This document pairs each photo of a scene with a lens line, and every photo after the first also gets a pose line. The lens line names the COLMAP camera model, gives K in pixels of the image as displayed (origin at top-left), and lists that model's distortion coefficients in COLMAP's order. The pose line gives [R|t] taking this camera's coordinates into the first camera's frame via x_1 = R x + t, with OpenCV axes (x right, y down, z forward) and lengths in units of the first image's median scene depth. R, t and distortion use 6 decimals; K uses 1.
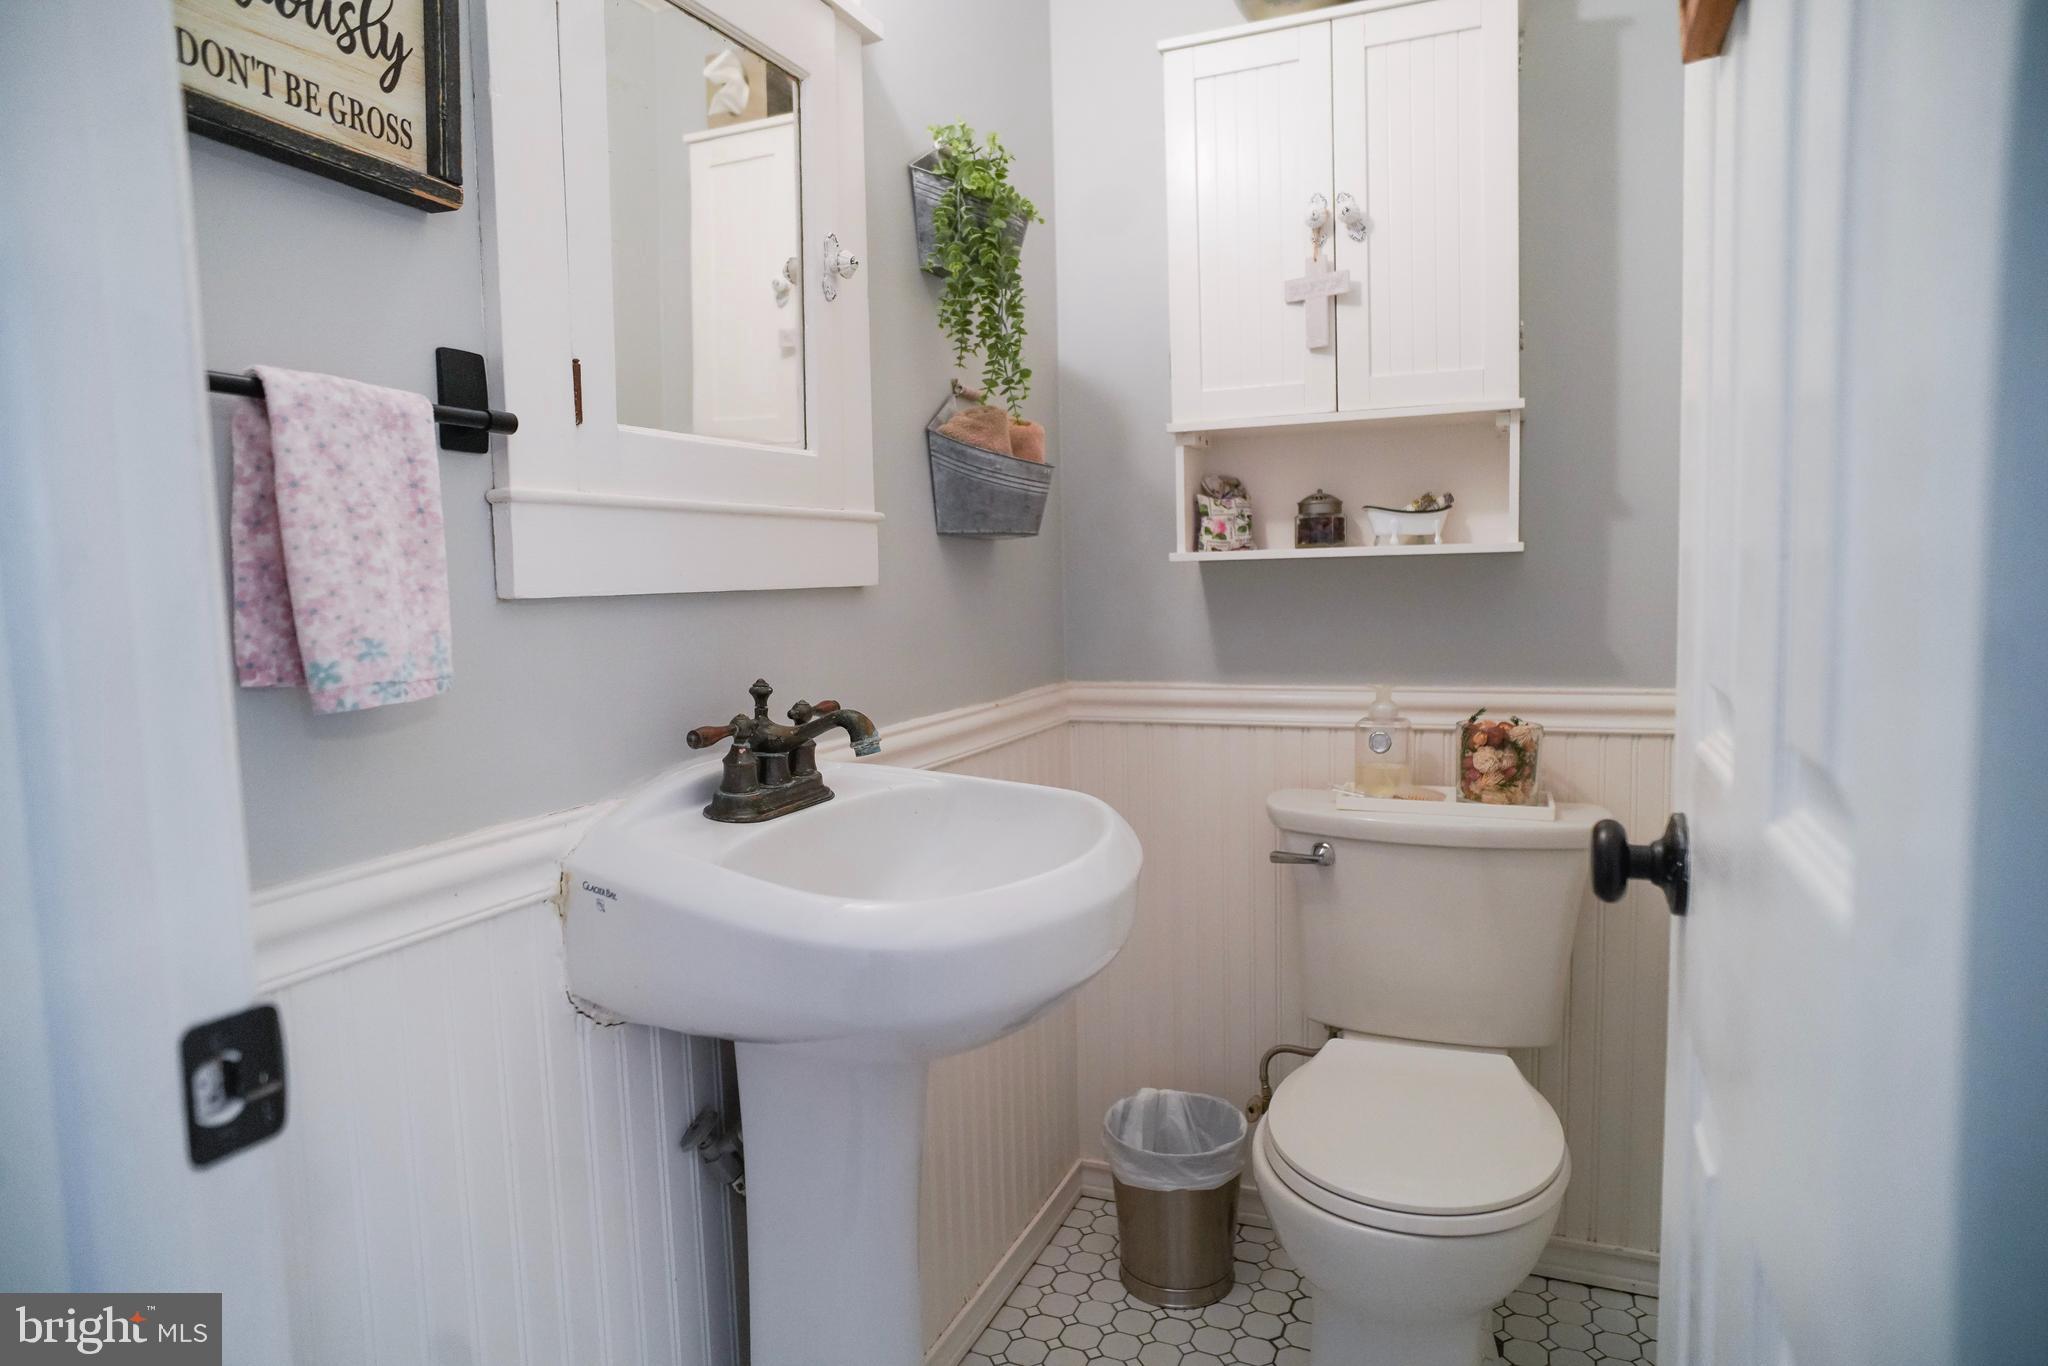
lens RADIAL K [[1206.4, 0, 1032.5], [0, 1206.4, 683.8], [0, 0, 1]] dist [-0.064719, 0.048096]
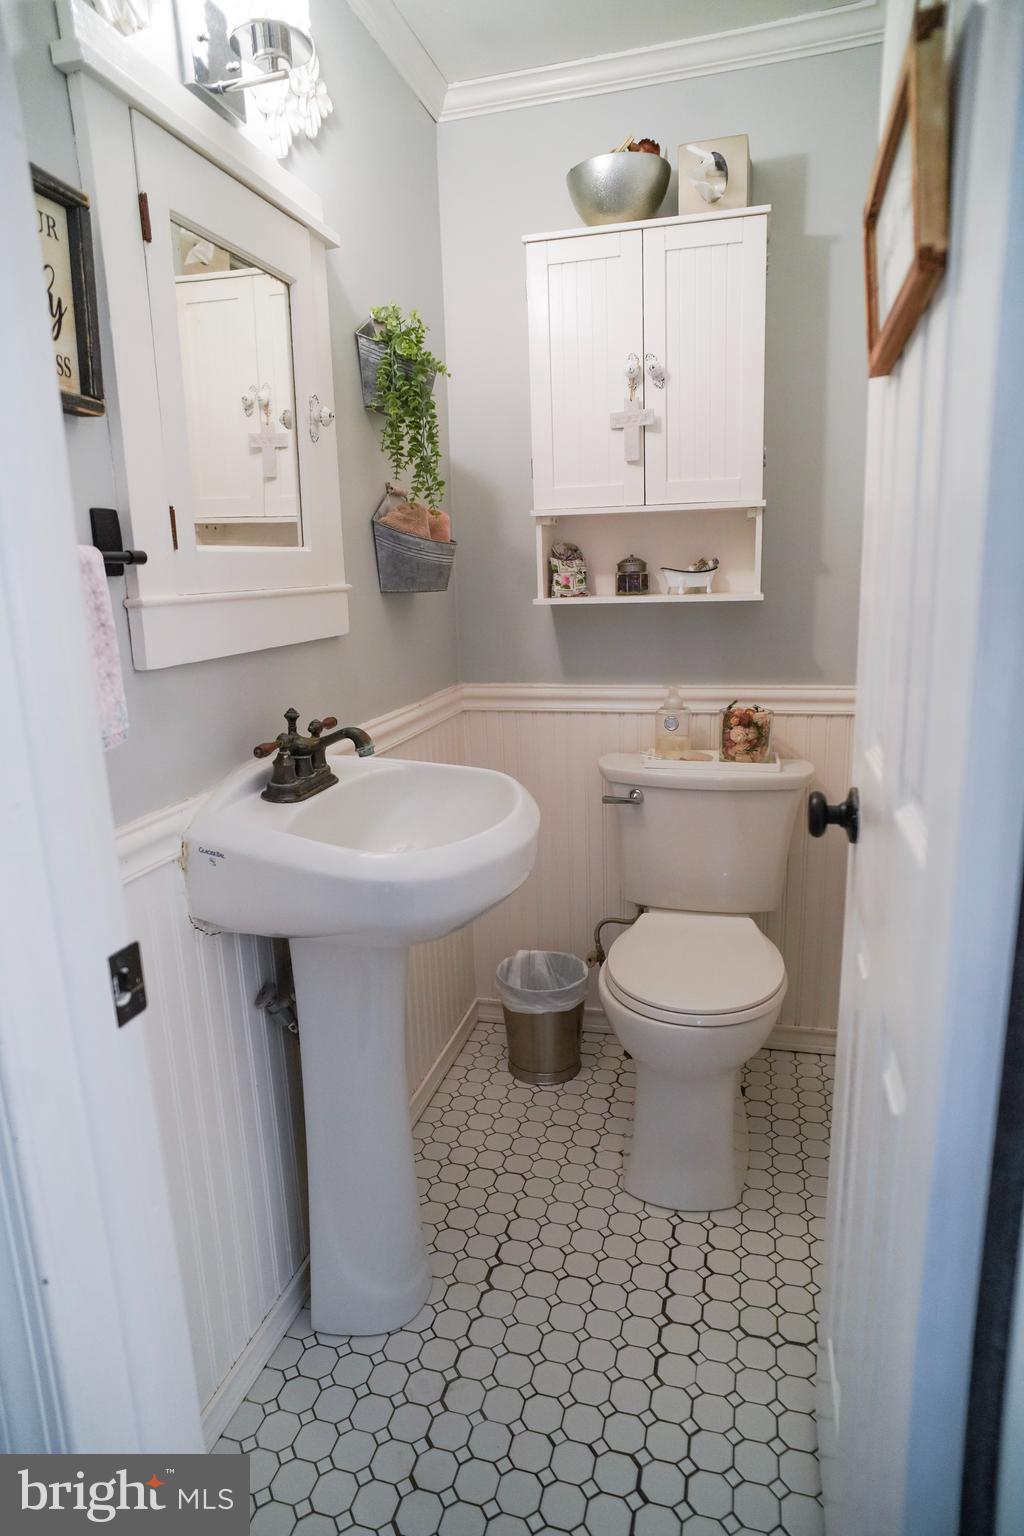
lens RADIAL K [[904.8, 0, 517.5], [0, 904.8, 765.9], [0, 0, 1]] dist [-0.064719, 0.048096]
pose [[0.990112, -0.034356, 0.136004, -0.074560], [0.017199, 0.991961, 0.125370, -0.052660], [-0.139217, -0.121792, 0.982744, -0.133848]]
